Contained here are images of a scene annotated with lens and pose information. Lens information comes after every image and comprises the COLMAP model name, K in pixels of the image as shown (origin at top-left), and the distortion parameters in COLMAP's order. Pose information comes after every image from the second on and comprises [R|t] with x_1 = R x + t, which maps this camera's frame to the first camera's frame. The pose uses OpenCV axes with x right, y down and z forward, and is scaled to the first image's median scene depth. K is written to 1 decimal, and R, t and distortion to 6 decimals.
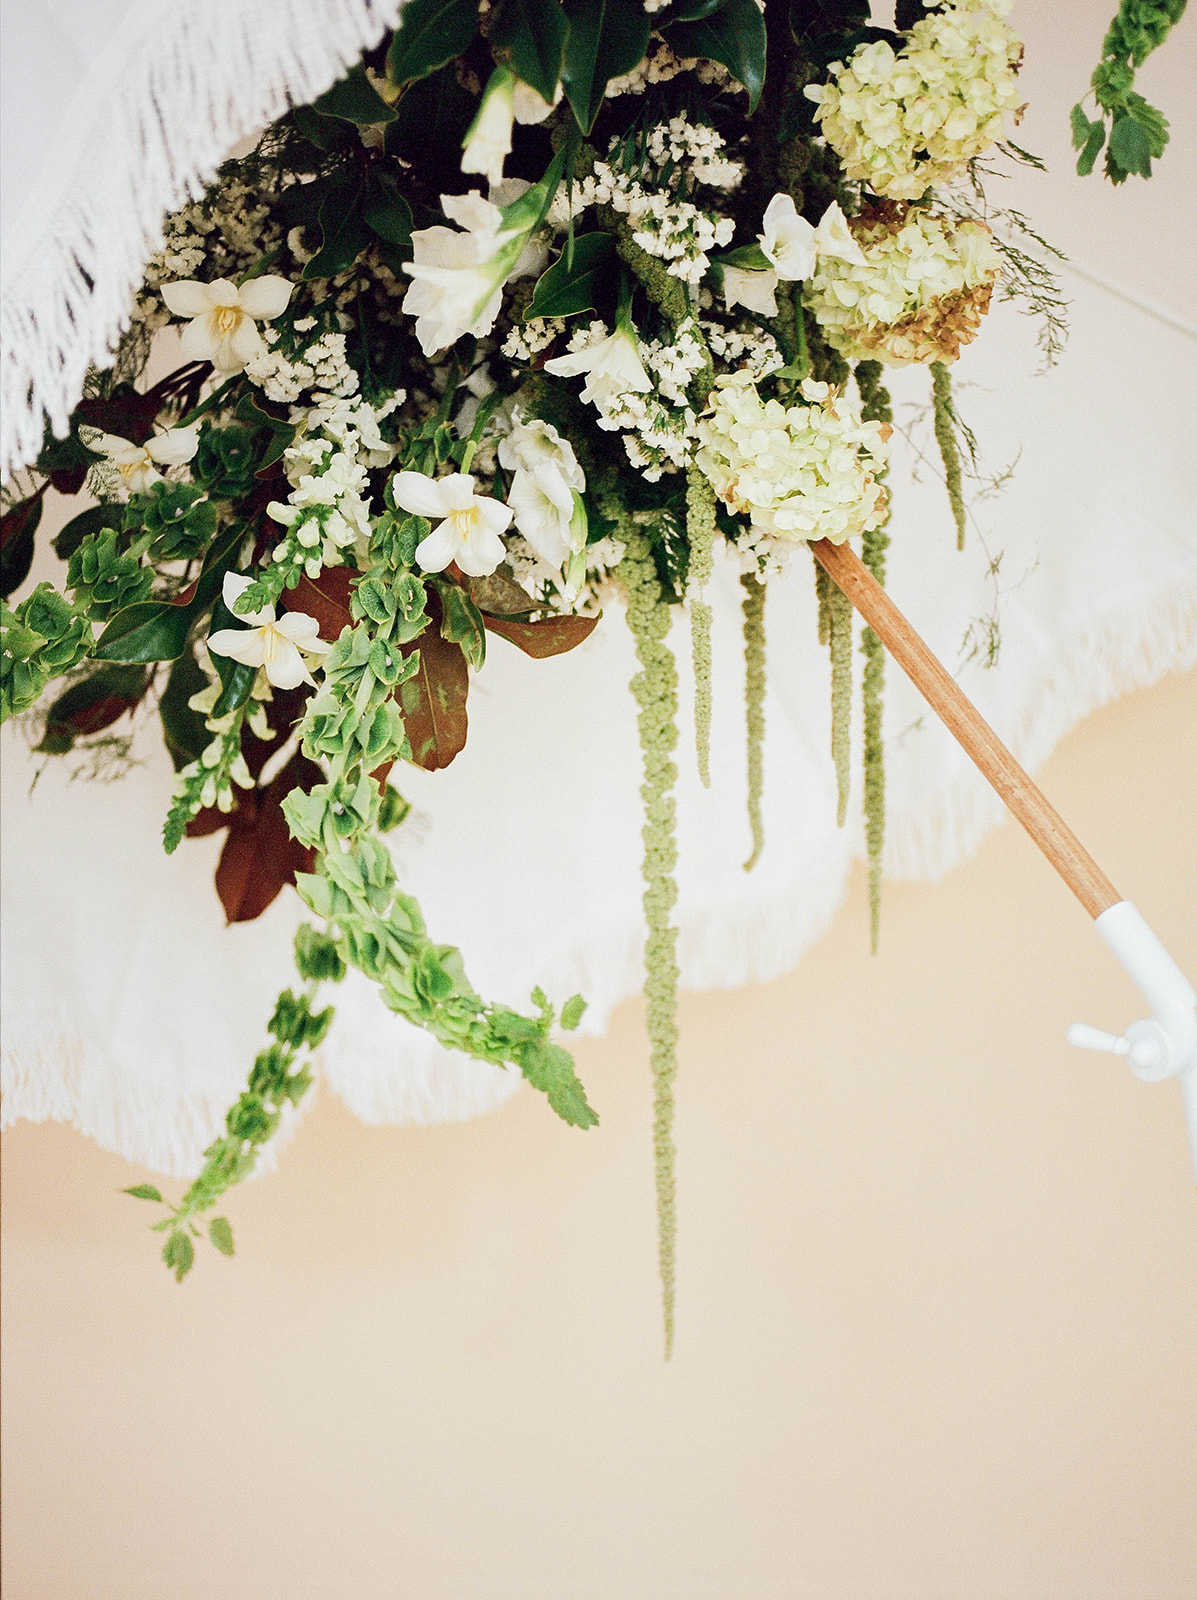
lens RADIAL K [[2452.3, 0, 602.8], [0, 2452.3, 798.9], [0, 0, 1]] dist [-0.068411, 0.000000]
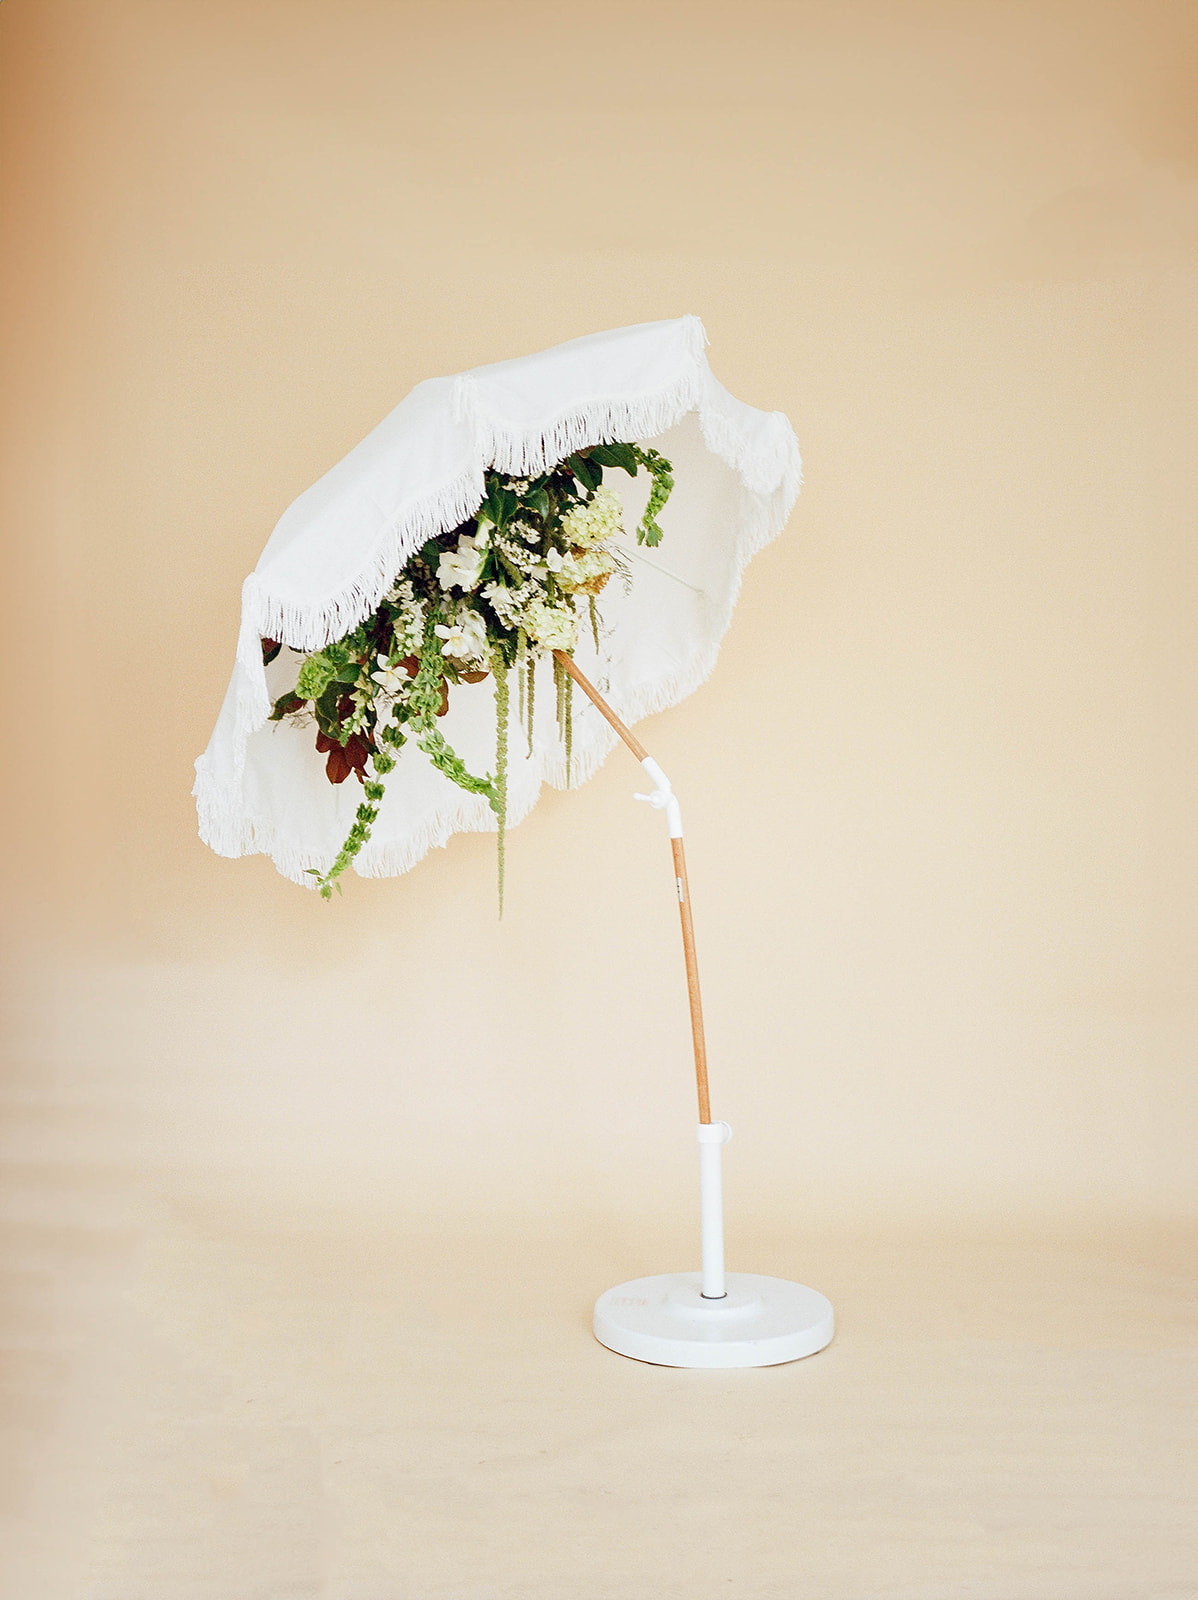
lens RADIAL K [[2452.3, 0, 599.6], [0, 2452.3, 806.9], [0, 0, 1]] dist [-0.068411, 0.000000]
pose [[0.981960, 0.014702, 0.188515, -0.468918], [-0.004213, 0.998426, -0.055918, 0.285683], [-0.189040, 0.054115, 0.980477, -2.195141]]
